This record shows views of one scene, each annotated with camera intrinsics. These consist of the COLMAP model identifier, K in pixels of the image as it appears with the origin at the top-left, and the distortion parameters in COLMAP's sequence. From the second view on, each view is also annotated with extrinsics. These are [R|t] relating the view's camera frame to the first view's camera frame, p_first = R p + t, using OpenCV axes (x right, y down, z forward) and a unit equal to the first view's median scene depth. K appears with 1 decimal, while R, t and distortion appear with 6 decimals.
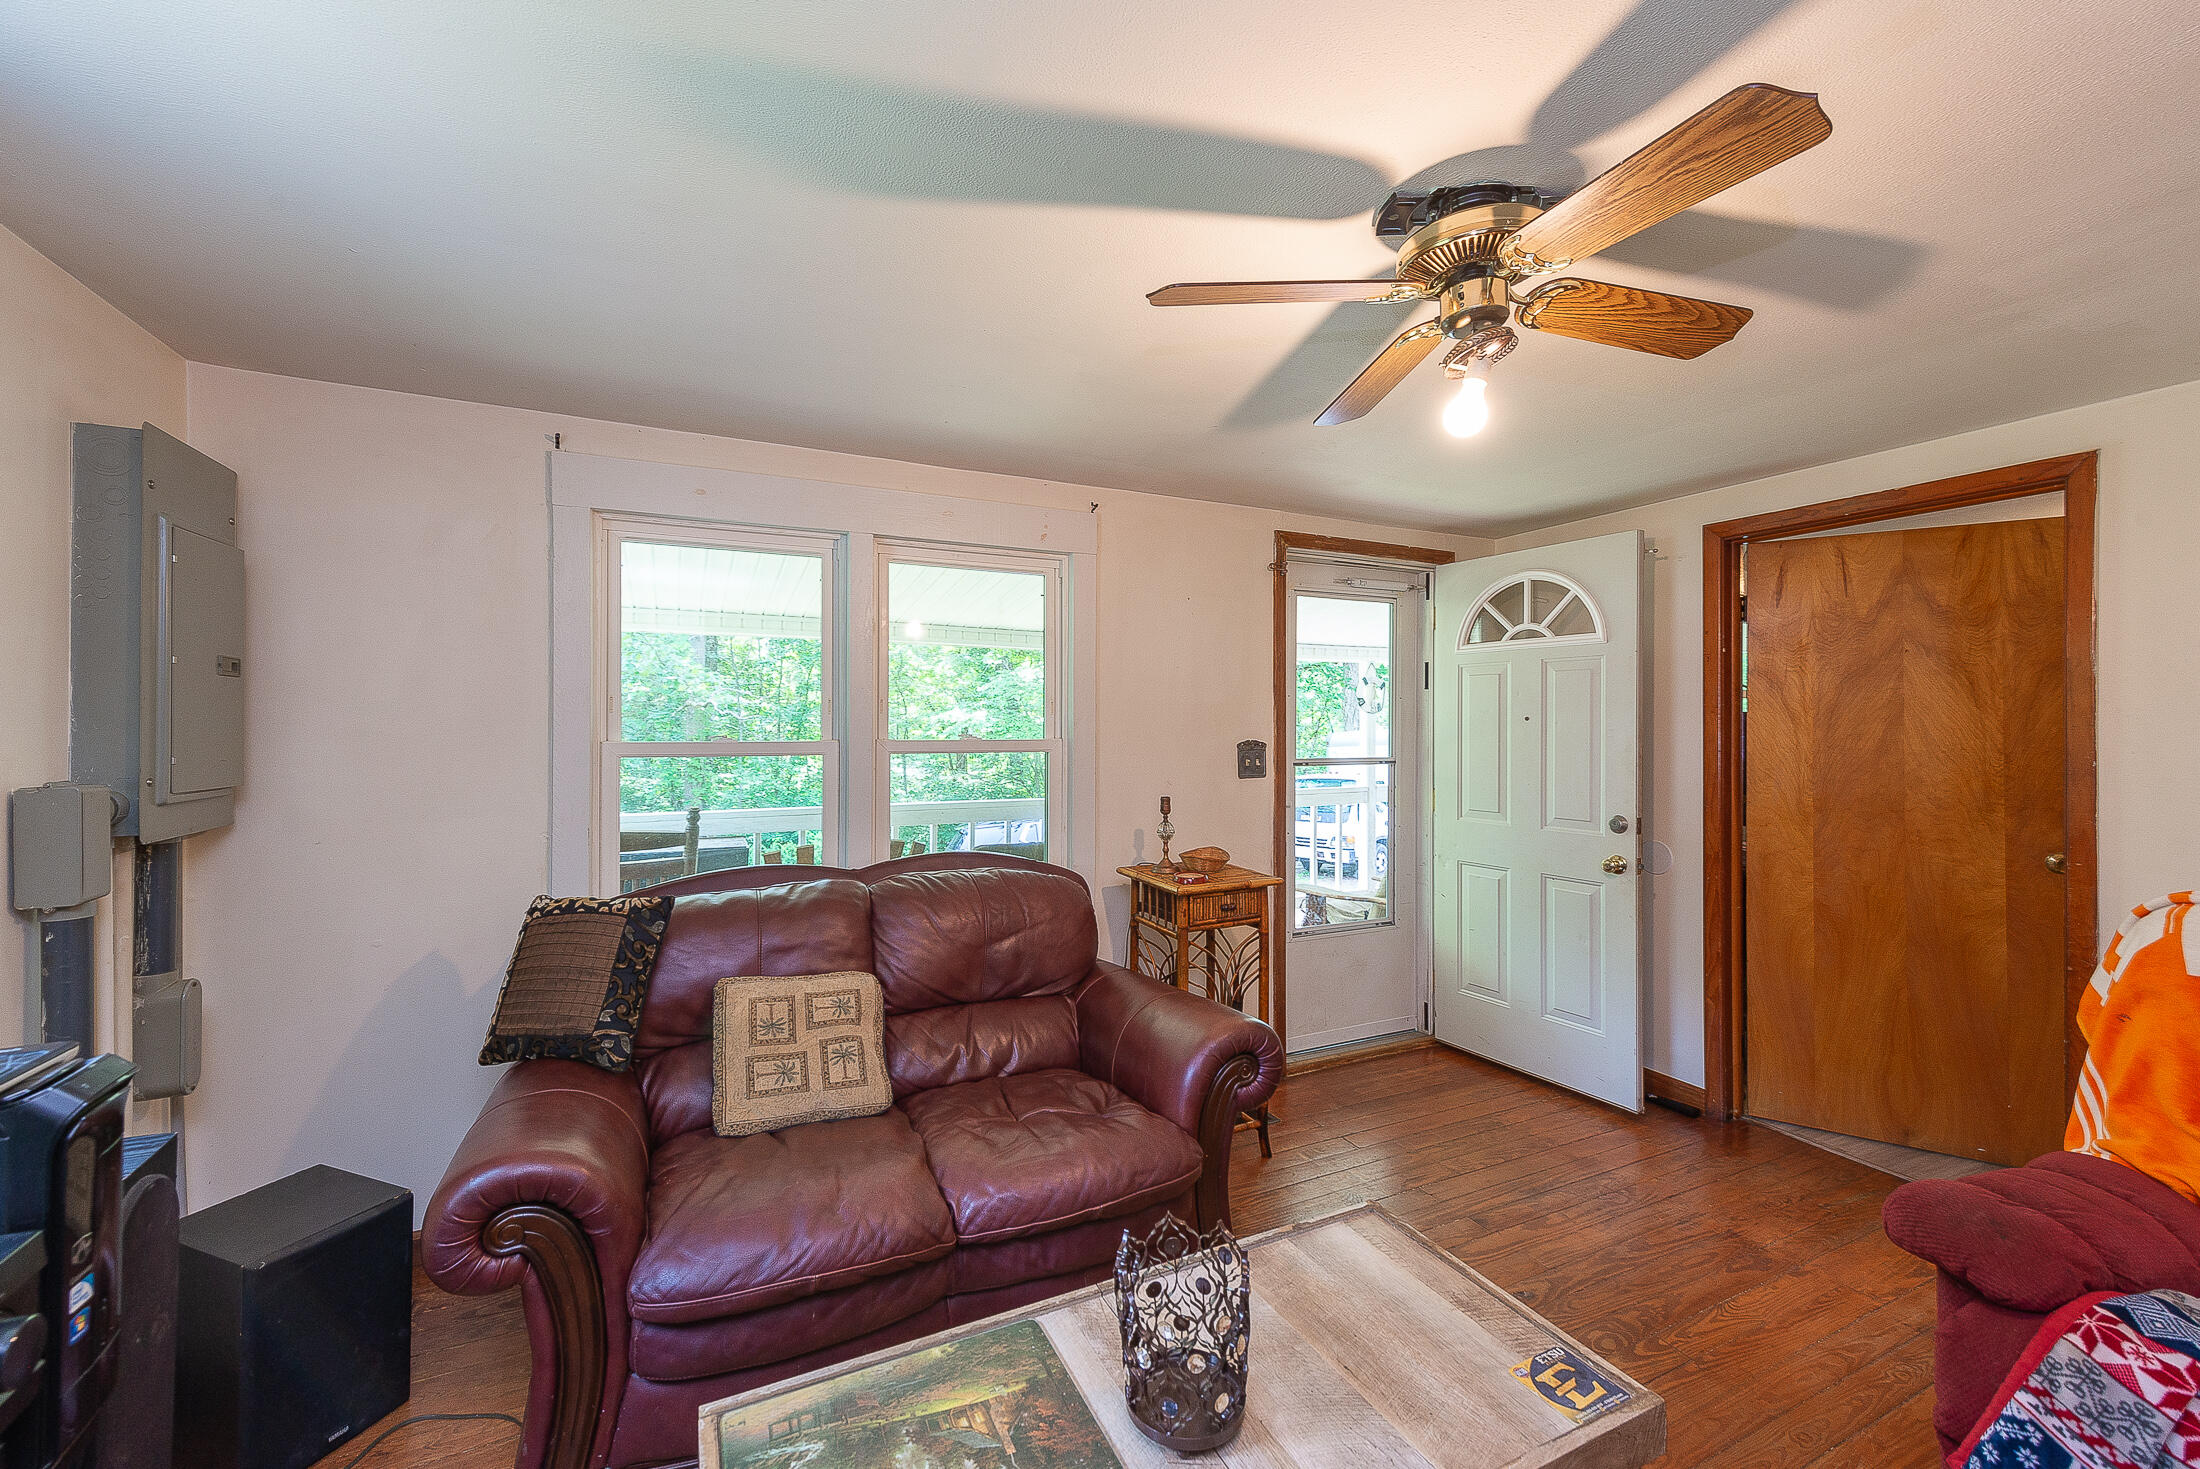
lens RADIAL K [[875.7, 0, 1132.5], [0, 875.7, 723.6], [0, 0, 1]] dist [0.007545, -0.000382]
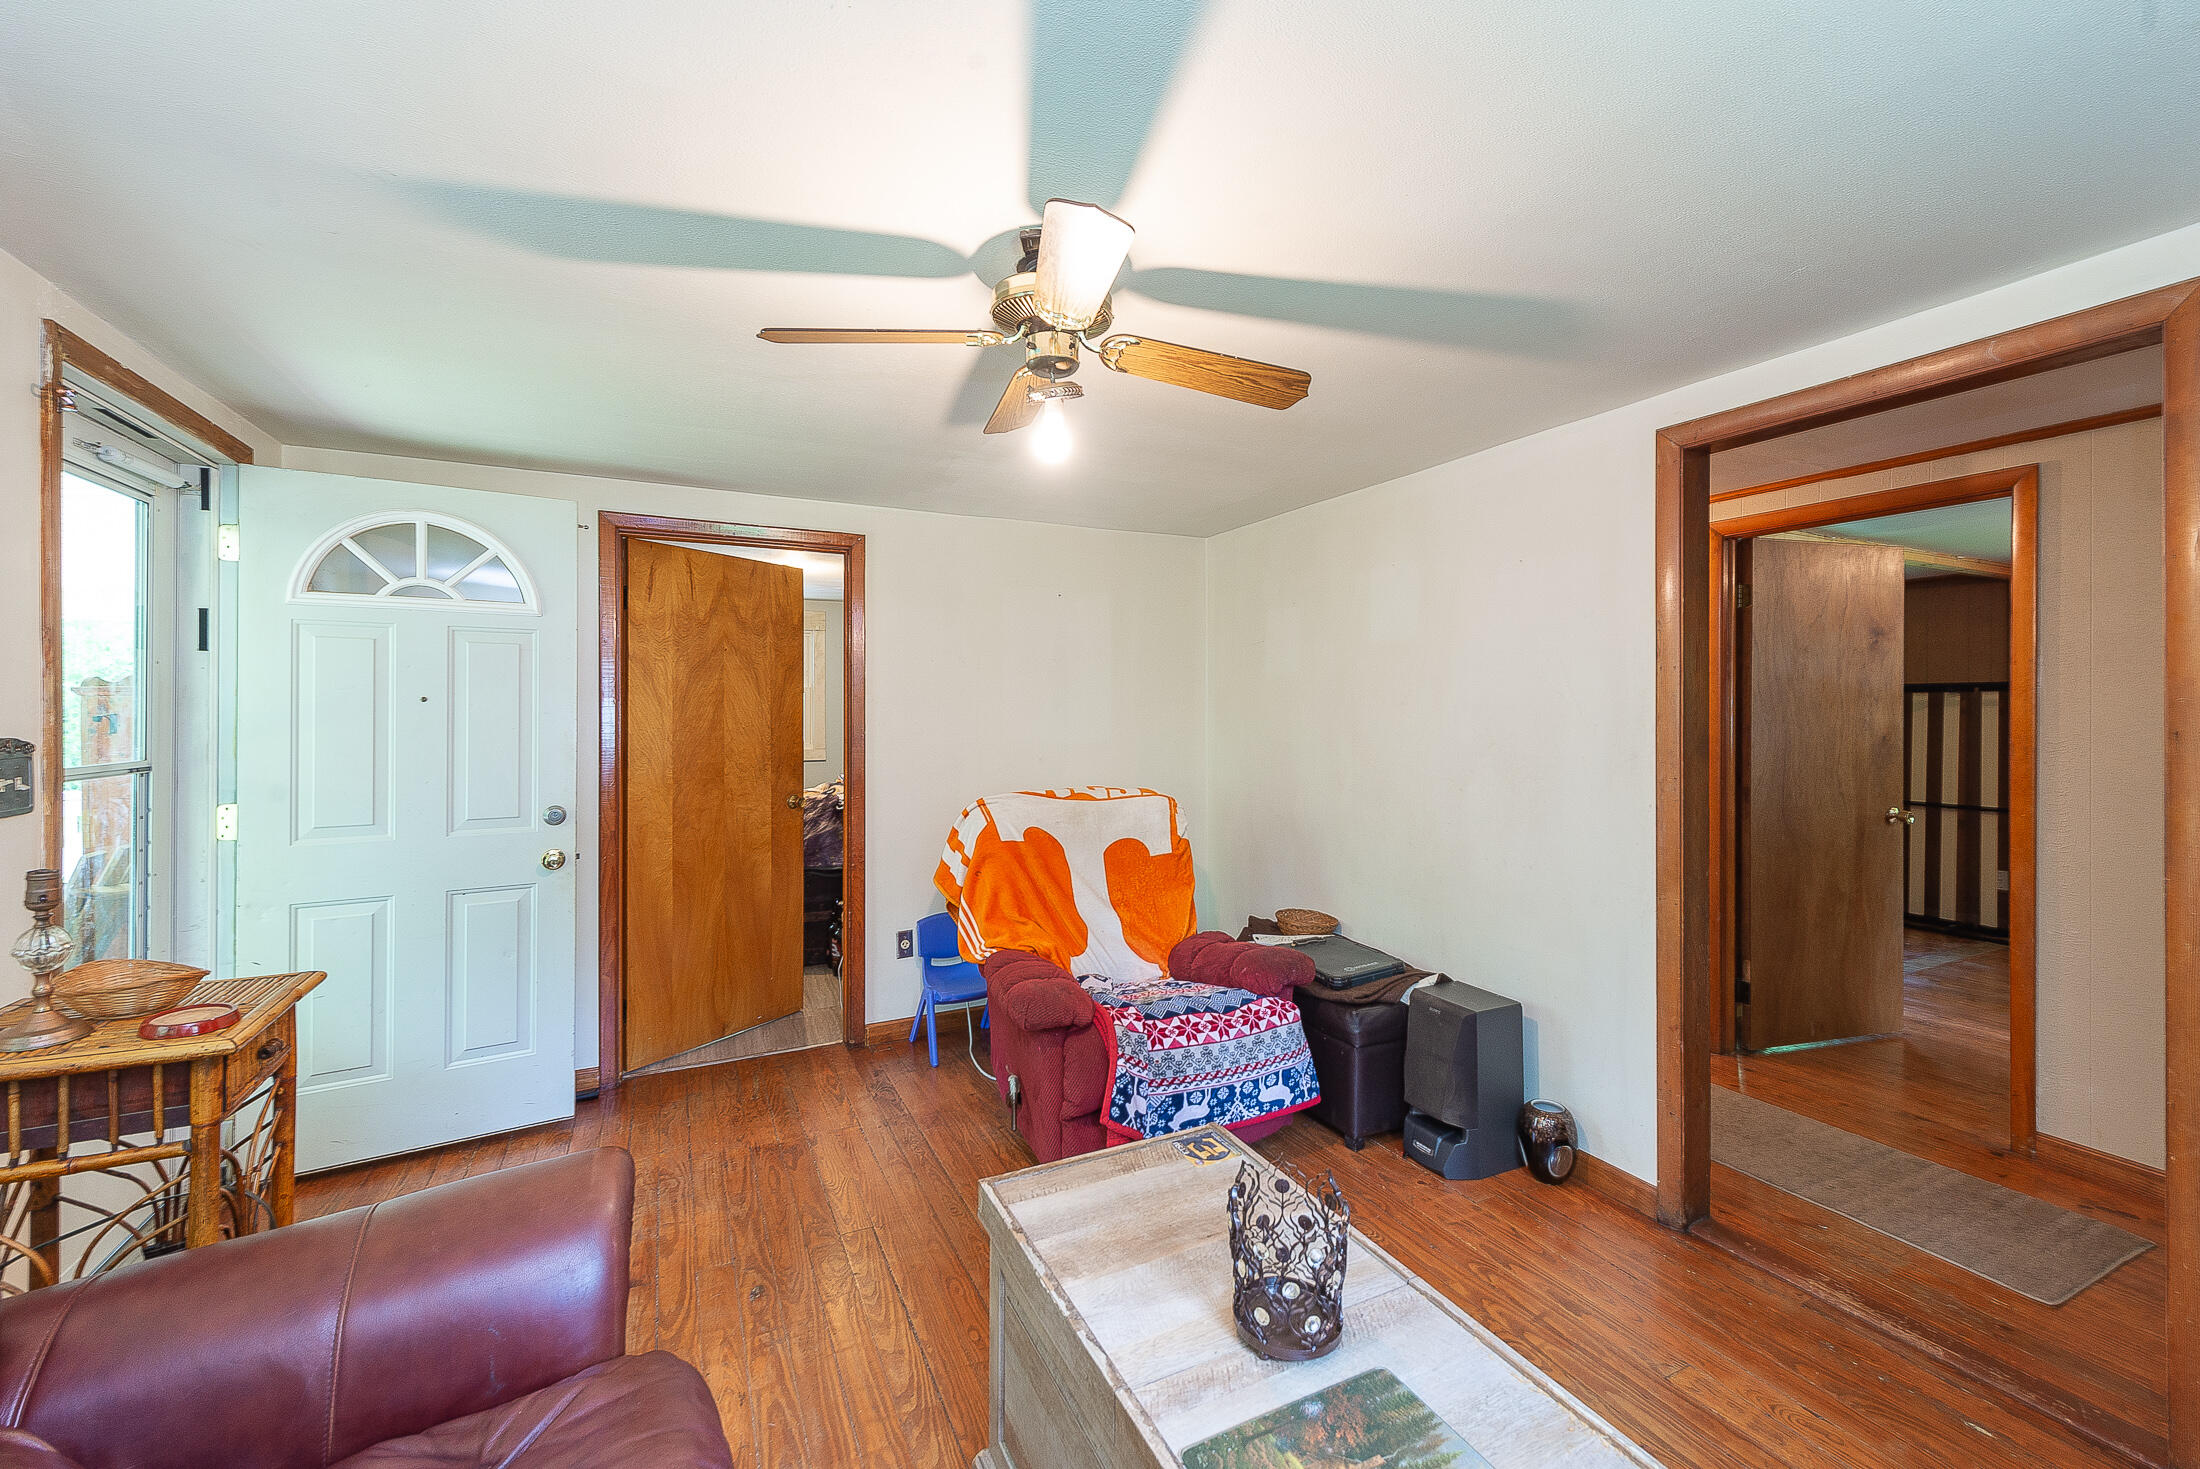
lens RADIAL K [[874.1, 0, 1094.7], [0, 874.1, 715.4], [0, 0, 1]] dist [0.013185, -0.000319]
pose [[0.019436, -0.008046, 0.999779, -0.371184], [-0.003363, 0.999961, 0.008113, 0.000365], [-0.999805, -0.003520, 0.019409, 0.434455]]
